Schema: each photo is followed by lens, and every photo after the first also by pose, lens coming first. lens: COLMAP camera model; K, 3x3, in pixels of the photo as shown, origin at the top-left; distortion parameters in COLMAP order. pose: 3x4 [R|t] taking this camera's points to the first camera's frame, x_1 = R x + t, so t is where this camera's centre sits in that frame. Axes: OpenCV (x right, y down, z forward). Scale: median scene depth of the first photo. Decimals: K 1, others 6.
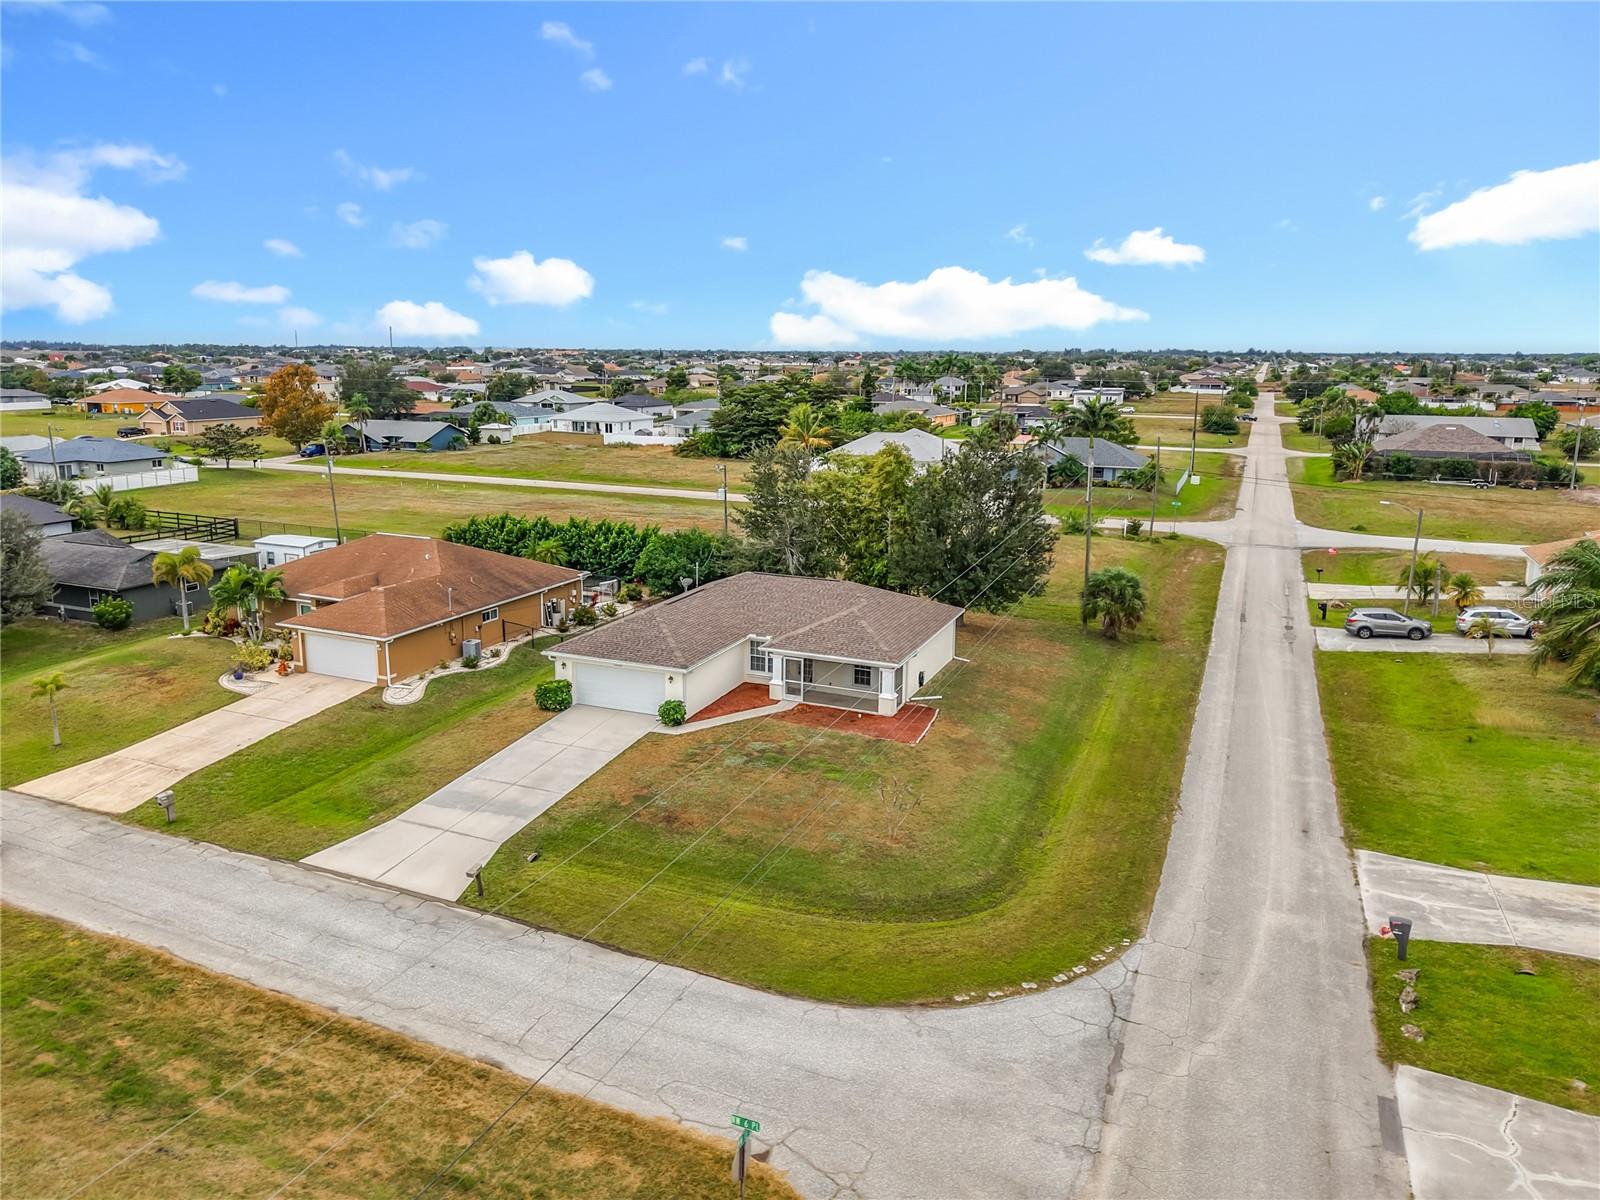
lens RADIAL K [[1087.4, 0, 804.5], [0, 1087.4, 581.0], [0, 0, 1]] dist [0.047511, -0.051783]
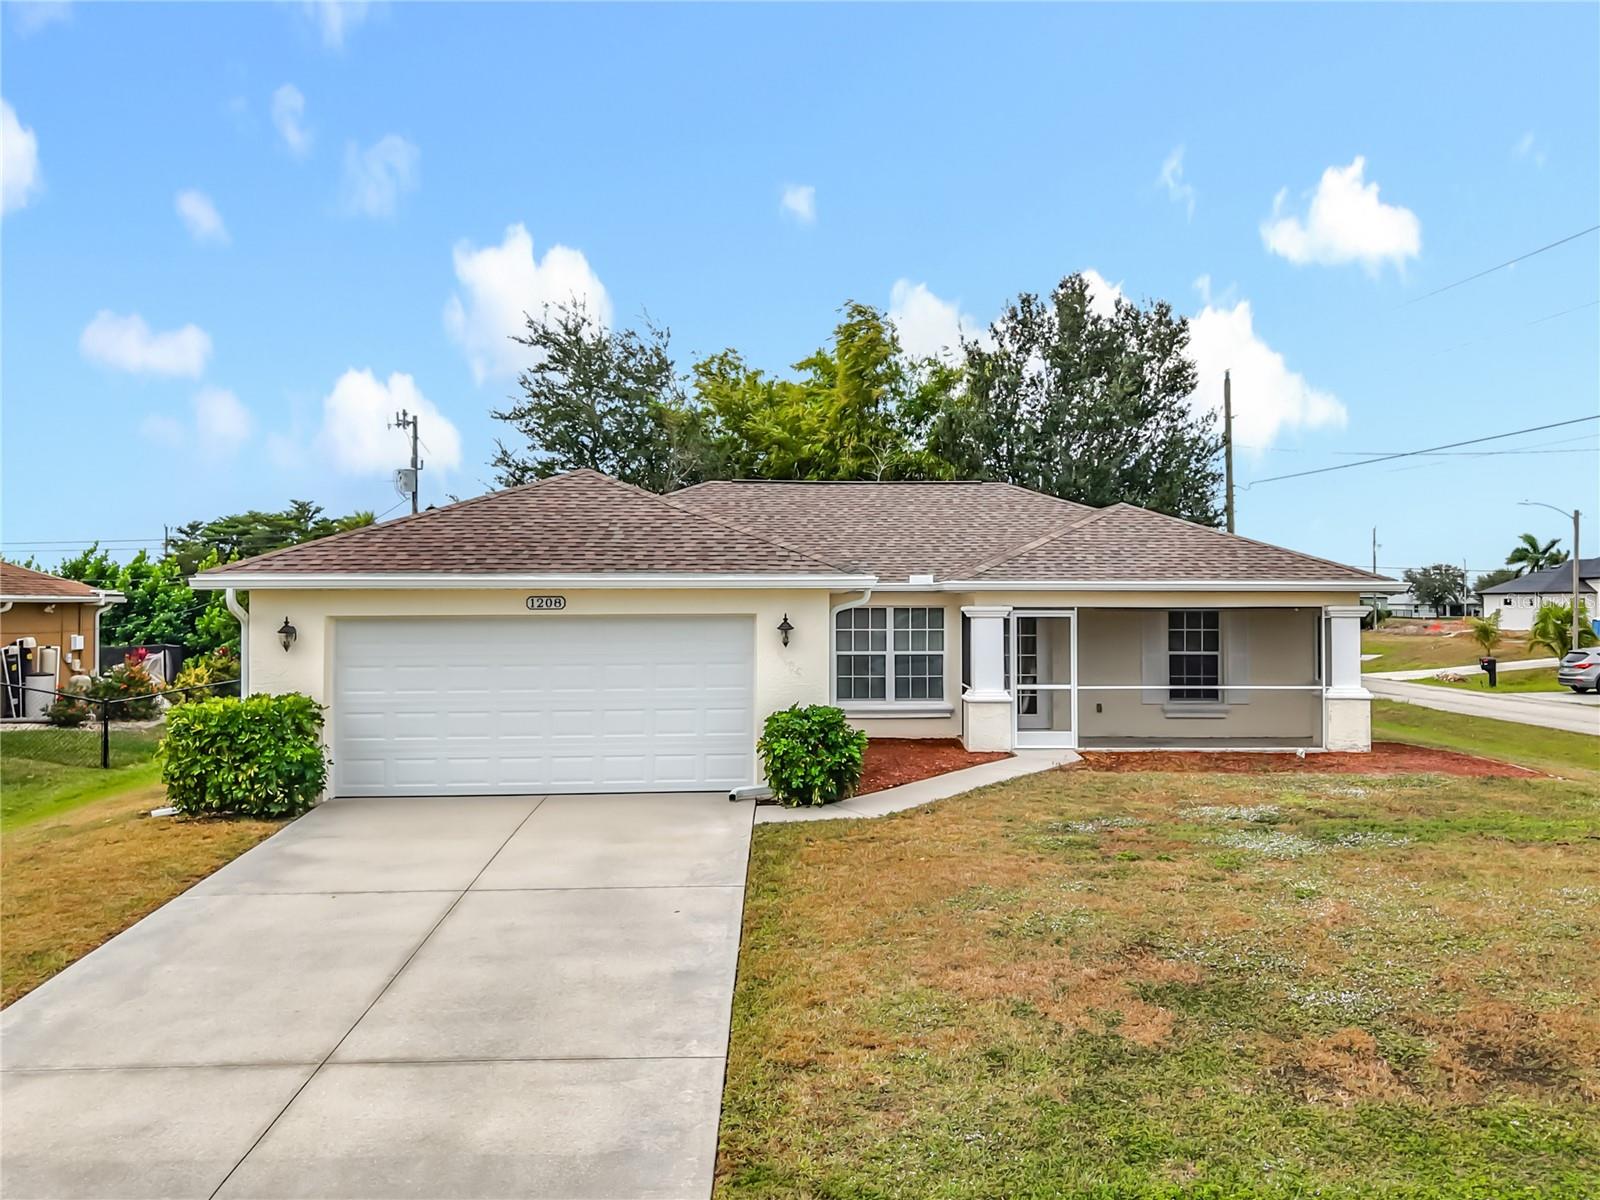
lens RADIAL K [[1404.0, 0, 871.6], [0, 1404.0, 594.1], [0, 0, 1]] dist [0.012598, -0.017809]
pose [[0.898377, -0.005416, 0.439191, -0.248919], [0.099102, 0.976639, -0.190673, 0.146068], [-0.427898, 0.214820, 0.877927, 0.681120]]
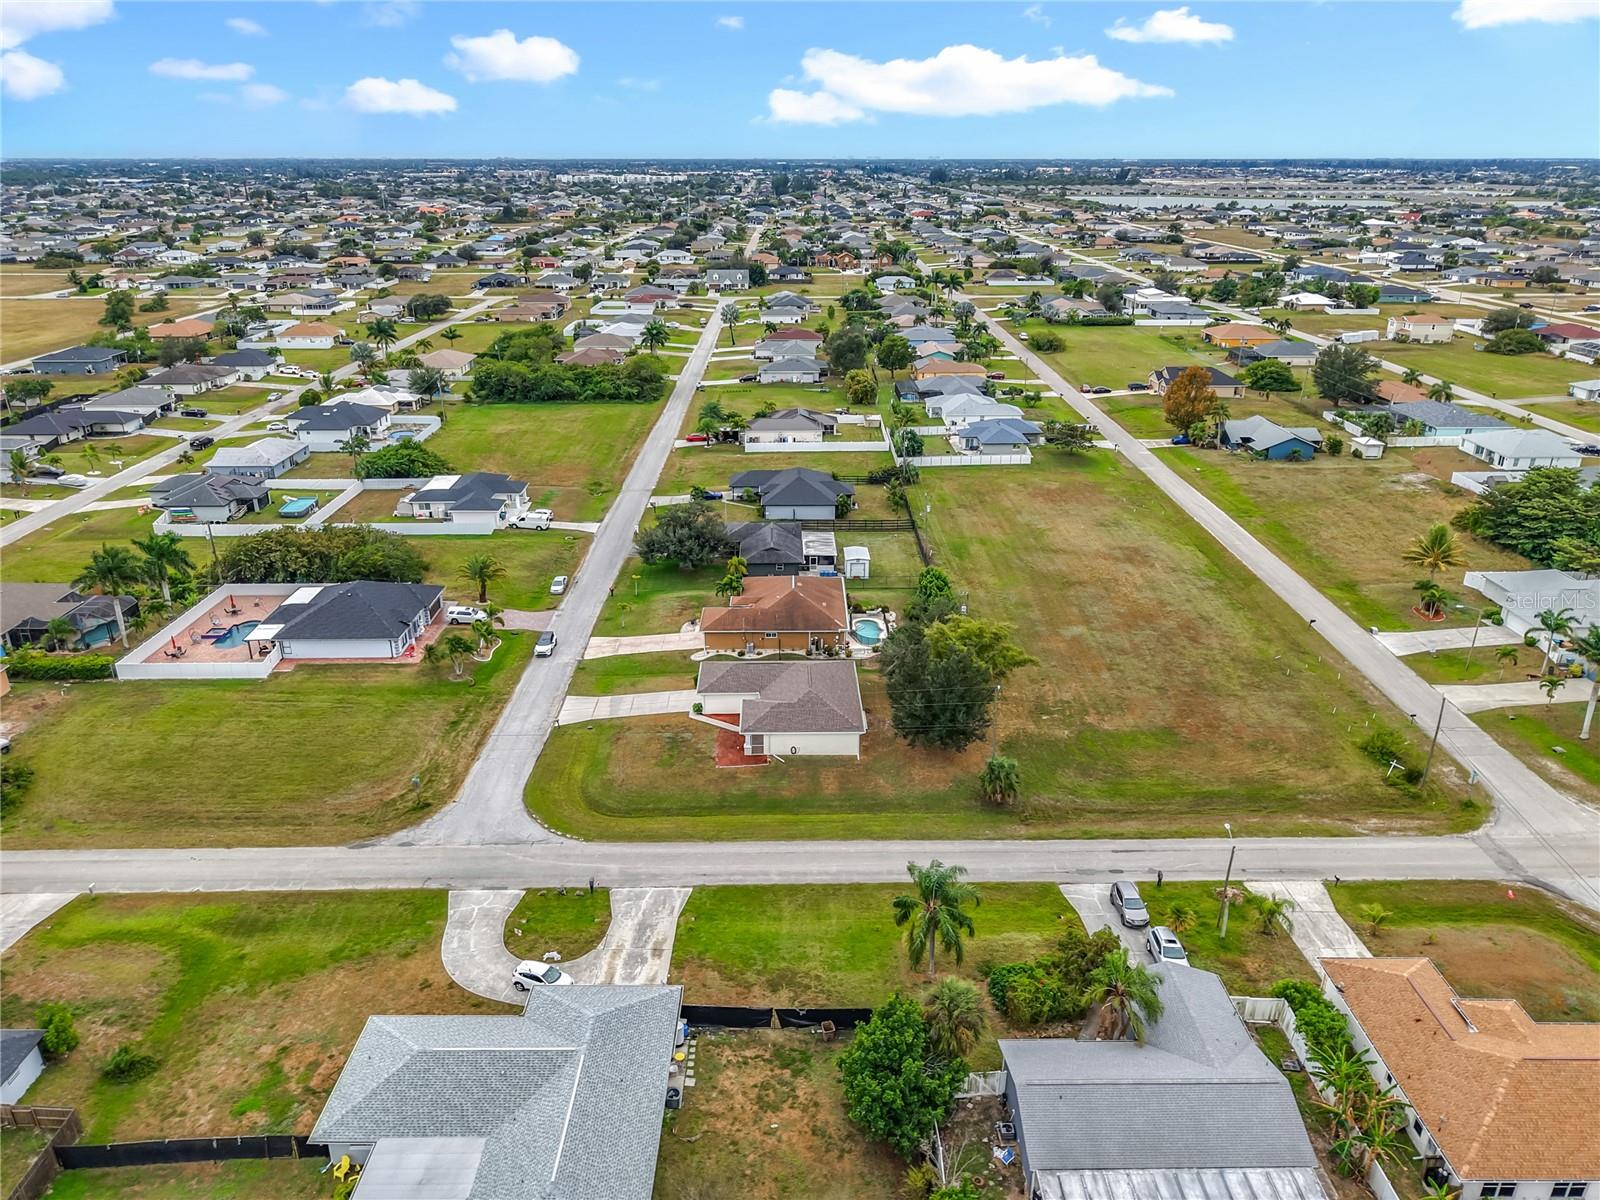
lens RADIAL K [[1096.3, 0, 800.0], [0, 1096.3, 600.0], [0, 0, 1]] dist [0.055134, -0.090872]
pose [[0.408531, 0.337337, -0.848119, 1.831853], [-0.189186, 0.940313, 0.282877, -0.781899], [0.892923, 0.044888, 0.447967, 0.137675]]
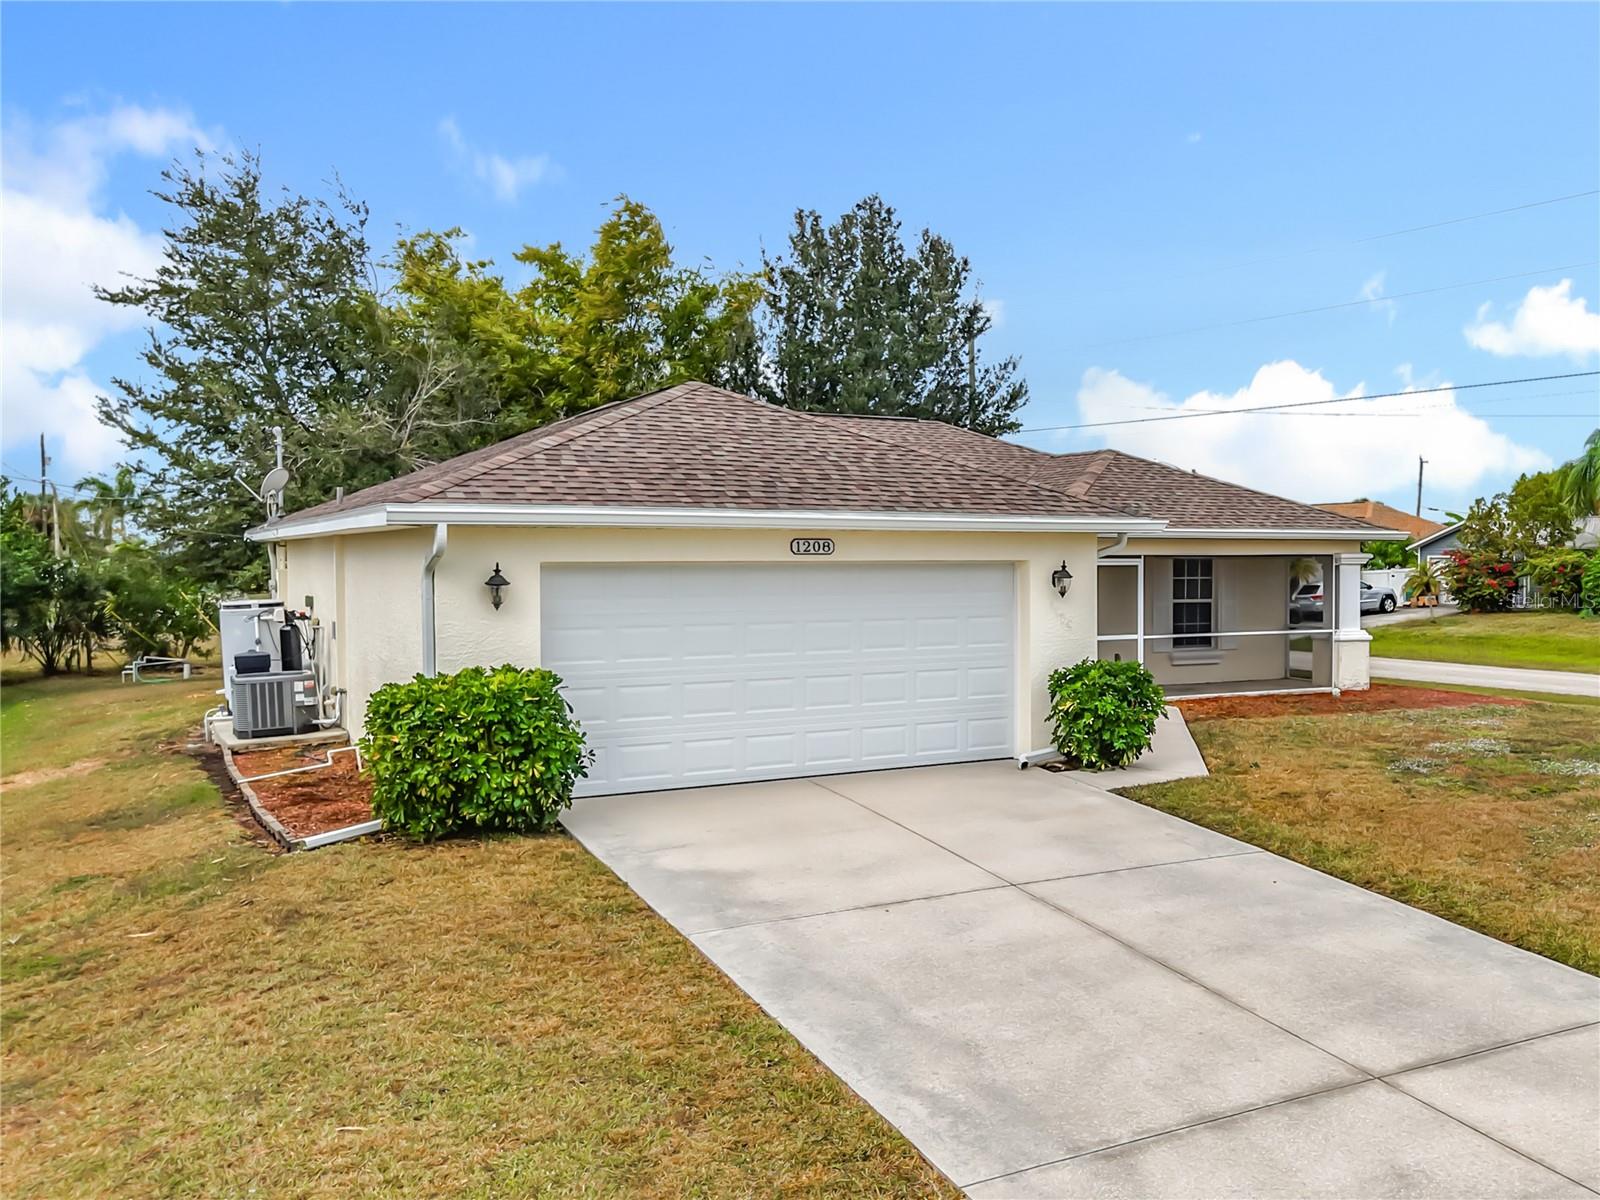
lens RADIAL K [[1480.5, 0, 1059.8], [0, 1480.5, 601.1], [0, 0, 1]] dist [0.059060, -0.060877]
pose [[0.573278, -0.032471, 0.818718, -0.382218], [0.175213, 0.980959, -0.083780, 0.120409], [-0.800408, 0.191479, 0.568051, 0.804446]]
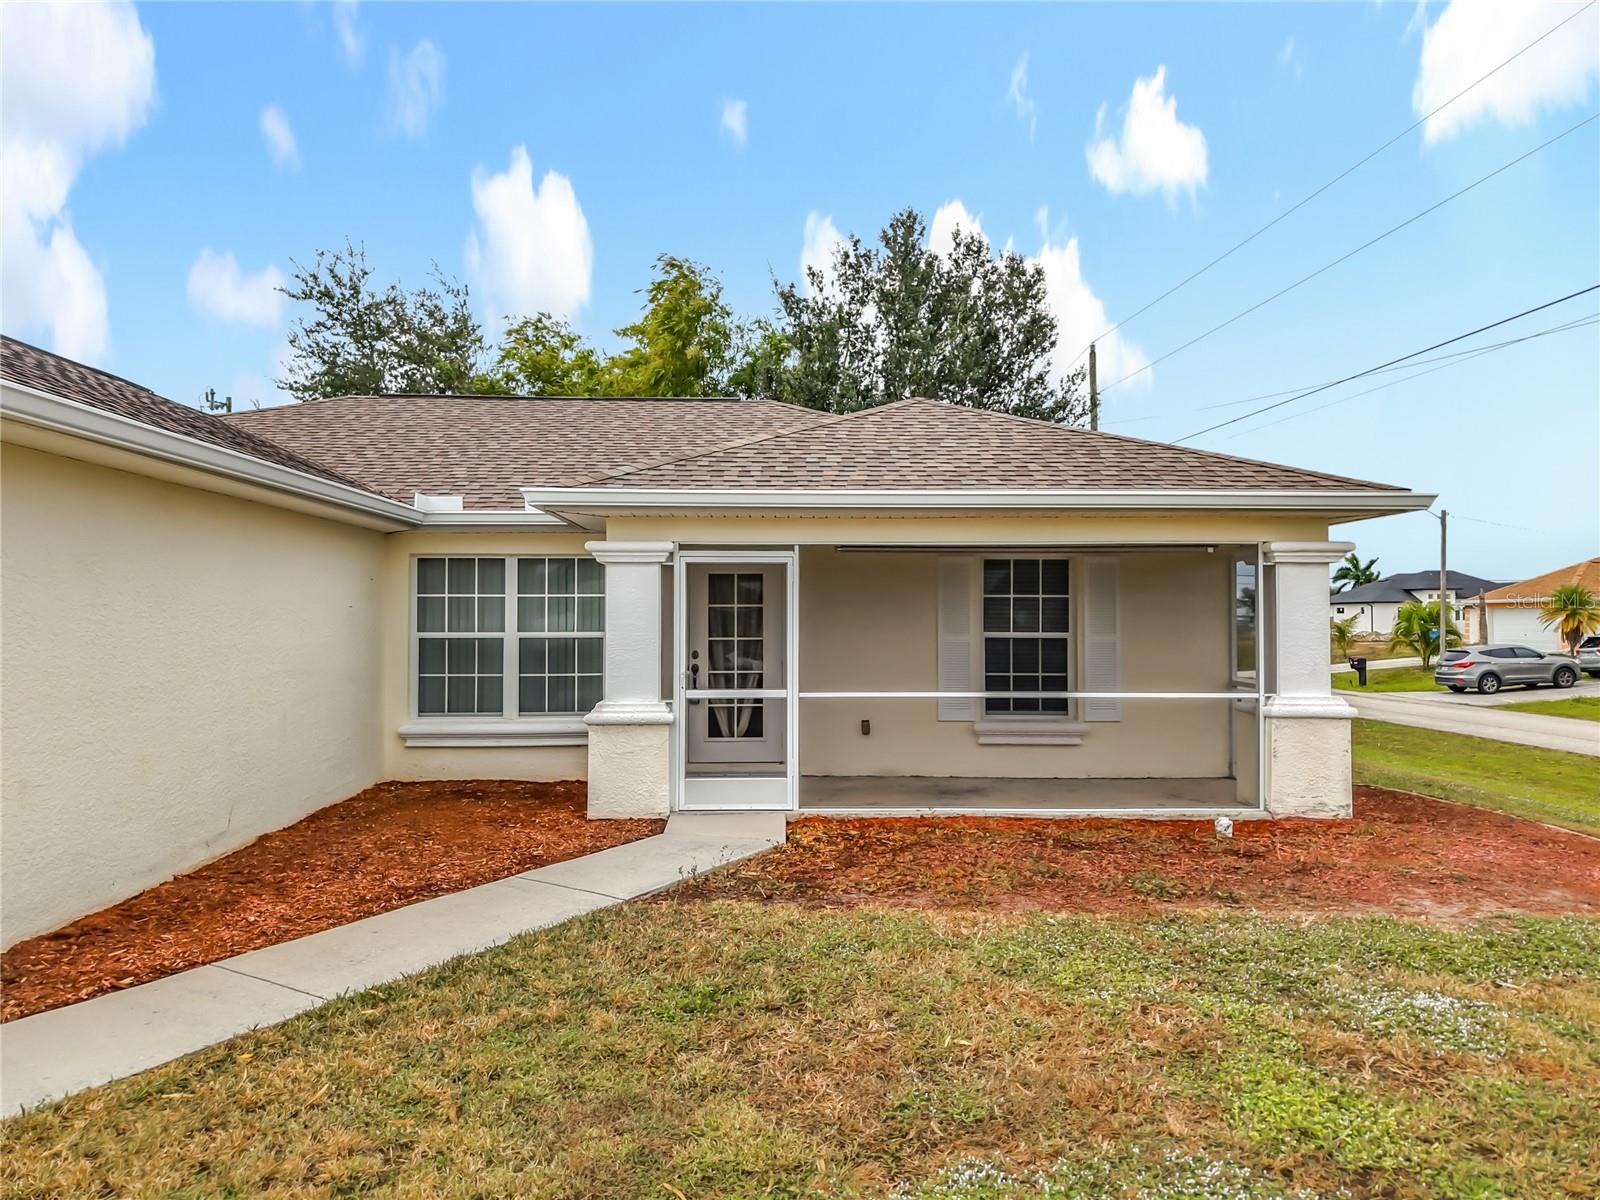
lens RADIAL K [[1080.3, 0, 800.0], [0, 1080.3, 600.0], [0, 0, 1]] dist [0.017565, 0.000530]
pose [[0.907140, -0.000950, 0.420828, -0.076238], [0.094806, 0.974752, -0.202164, 0.118455], [-0.410011, 0.223288, 0.884326, 0.879955]]
